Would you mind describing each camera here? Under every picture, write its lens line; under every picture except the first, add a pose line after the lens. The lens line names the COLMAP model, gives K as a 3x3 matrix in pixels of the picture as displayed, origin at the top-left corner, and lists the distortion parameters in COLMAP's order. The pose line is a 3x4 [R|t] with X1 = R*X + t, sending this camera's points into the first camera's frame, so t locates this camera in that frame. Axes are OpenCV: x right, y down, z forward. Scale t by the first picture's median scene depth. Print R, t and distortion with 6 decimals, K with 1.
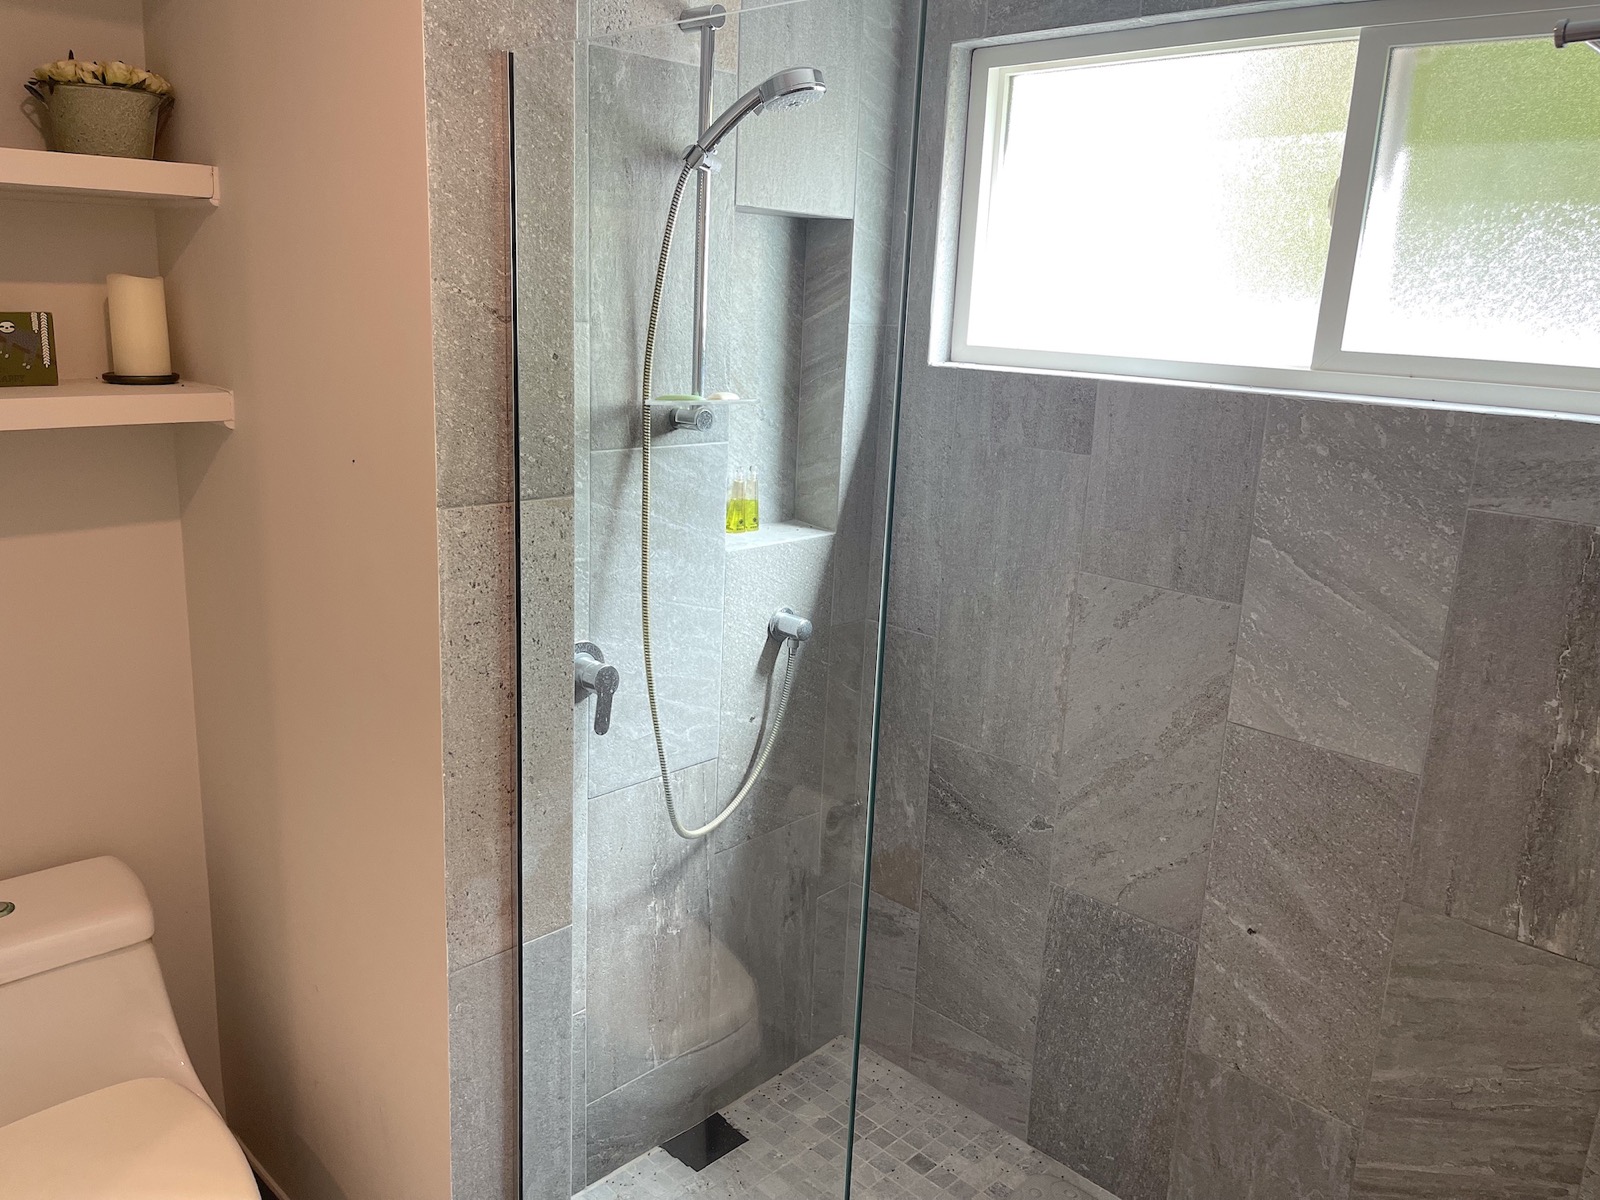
lens RADIAL K [[1206.1, 0, 801.5], [0, 1206.1, 595.3], [0, 0, 1]] dist [0.057019, -0.067603]
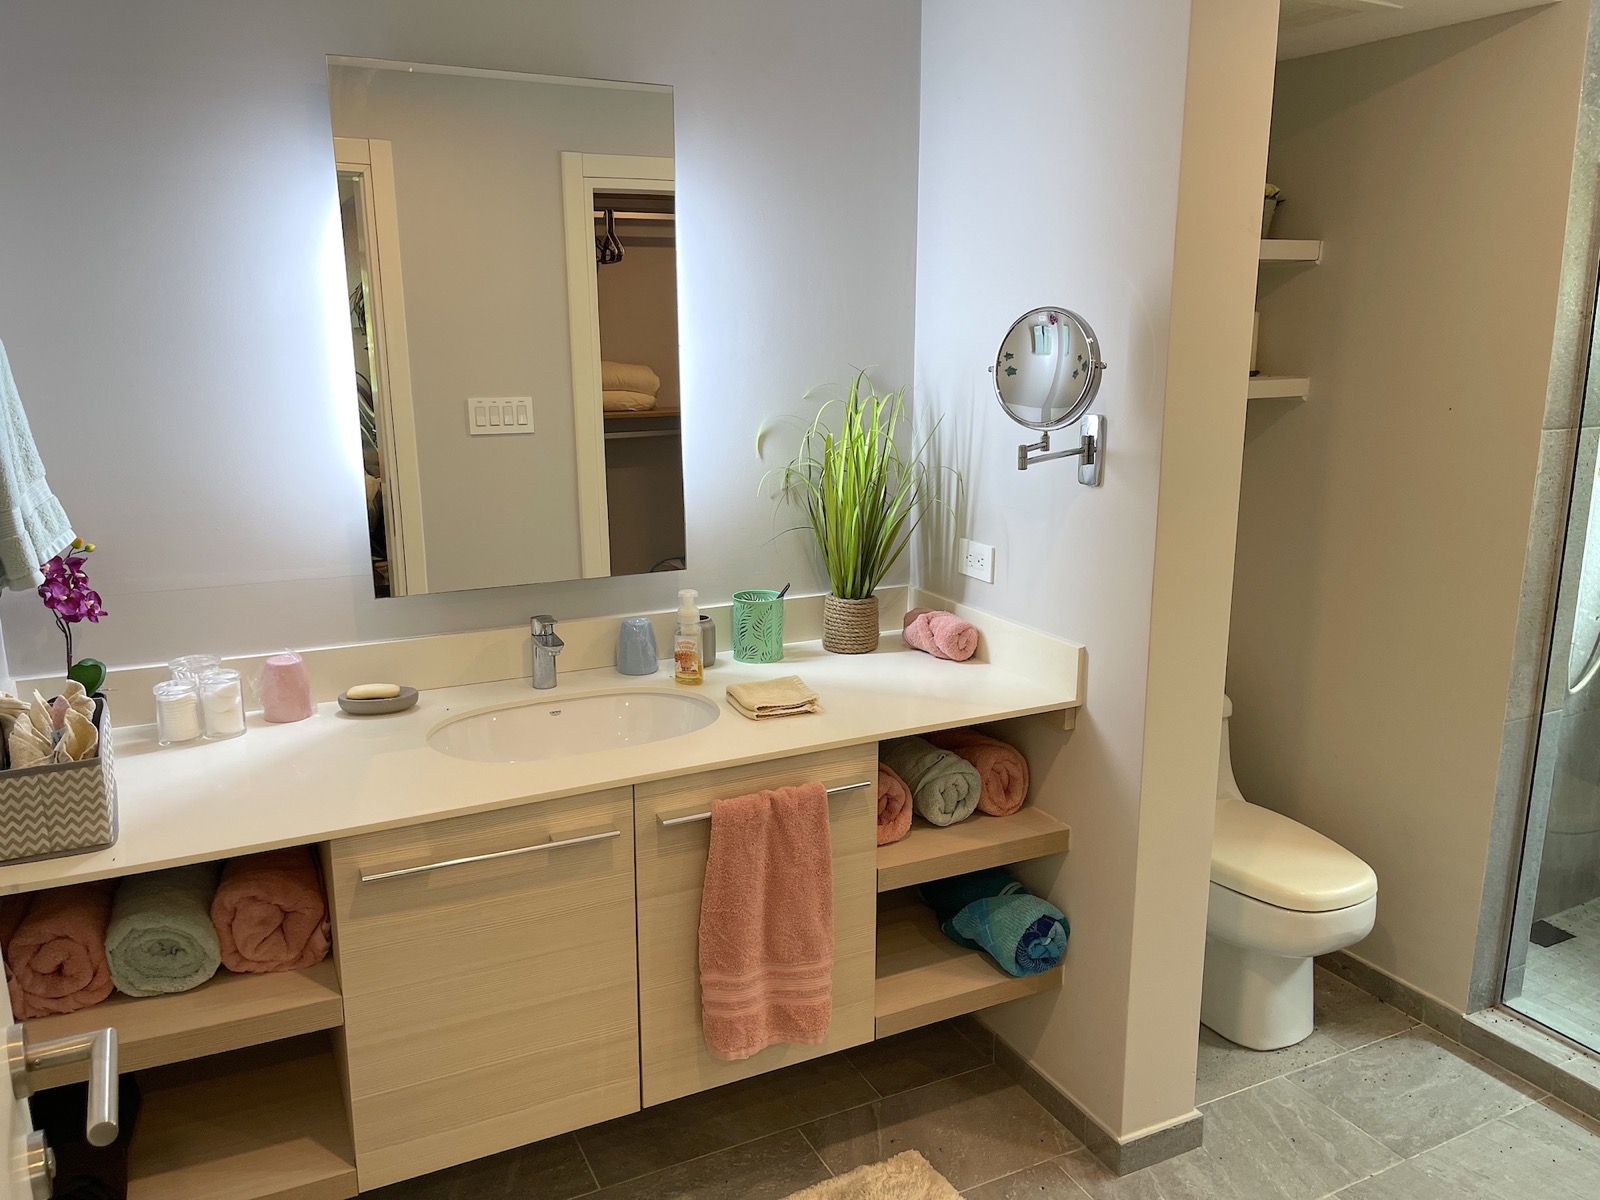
lens RADIAL K [[1206.1, 0, 798.5], [0, 1206.1, 602.6], [0, 0, 1]] dist [0.057019, -0.067603]
pose [[0.947854, 0.023979, -0.317801, -0.678706], [-0.035782, 0.998868, -0.031355, 0.239148], [0.316689, 0.041091, 0.947639, -0.861206]]
